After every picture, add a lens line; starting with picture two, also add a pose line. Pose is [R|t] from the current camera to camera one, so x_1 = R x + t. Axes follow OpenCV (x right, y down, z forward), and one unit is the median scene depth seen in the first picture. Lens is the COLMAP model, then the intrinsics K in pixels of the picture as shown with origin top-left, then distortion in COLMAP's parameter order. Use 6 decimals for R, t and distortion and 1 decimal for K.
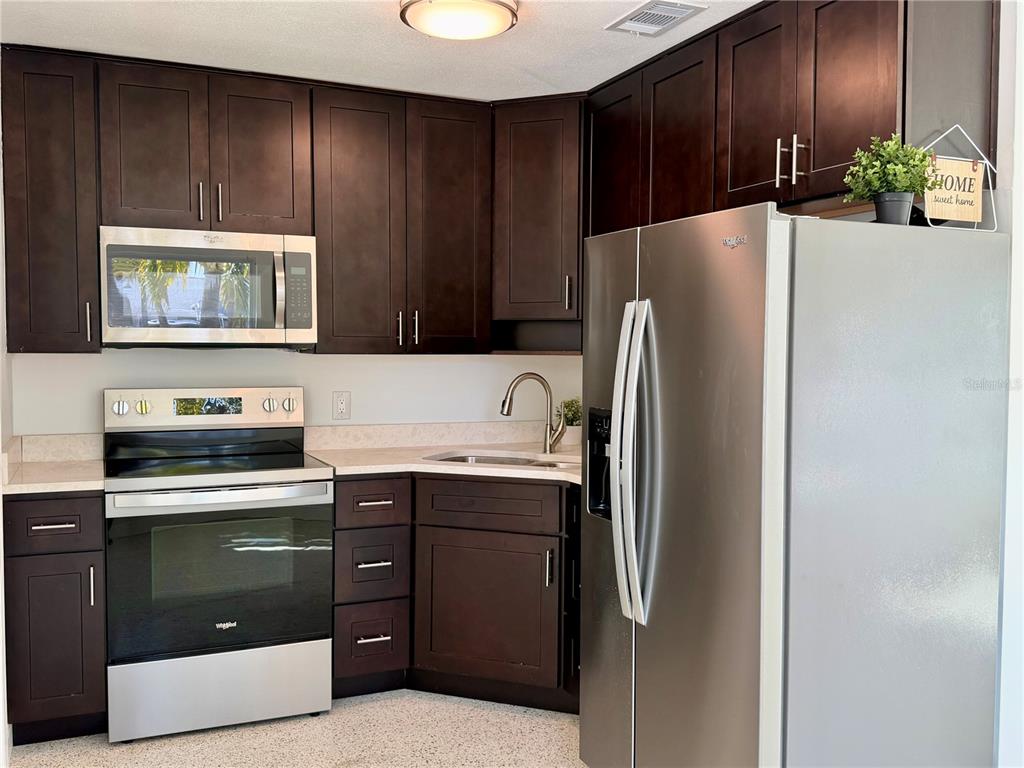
lens RADIAL K [[959.5, 0, 510.7], [0, 959.5, 385.3], [0, 0, 1]] dist [0.062688, 0.000000]
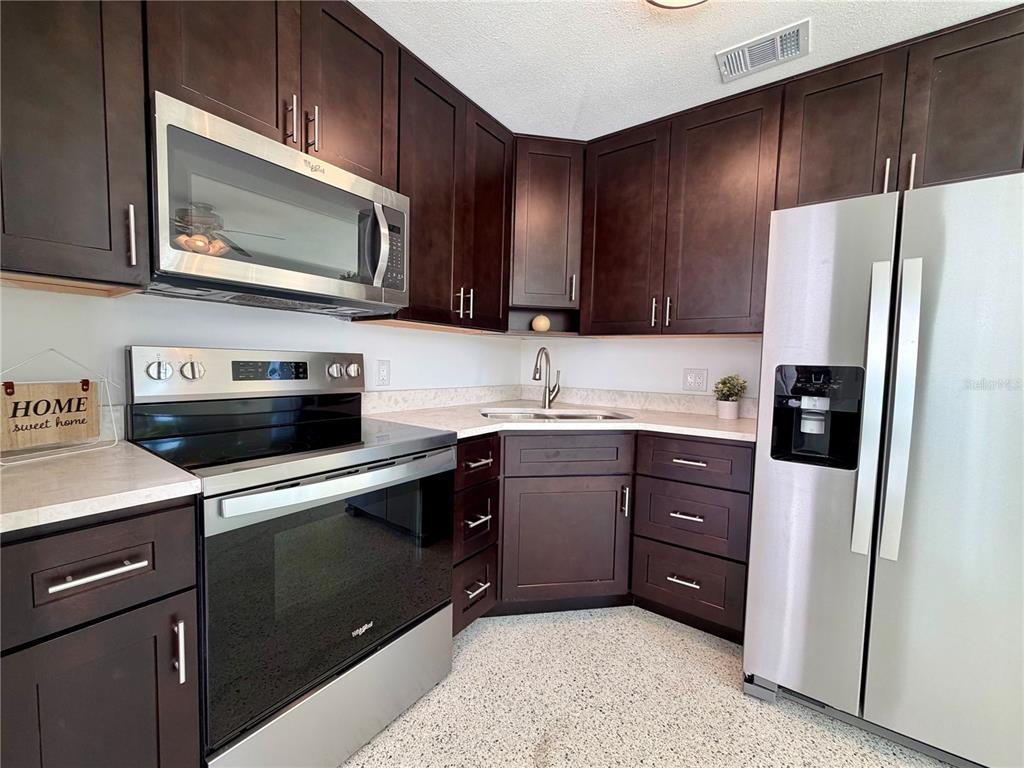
lens RADIAL K [[410.7, 0, 514.9], [0, 410.7, 385.2], [0, 0, 1]] dist [0.002696, 0.000145]
pose [[0.860733, -0.010713, 0.508944, -0.327236], [-0.000589, 0.999757, 0.022040, 0.027584], [-0.509057, -0.019271, 0.860517, 0.577954]]
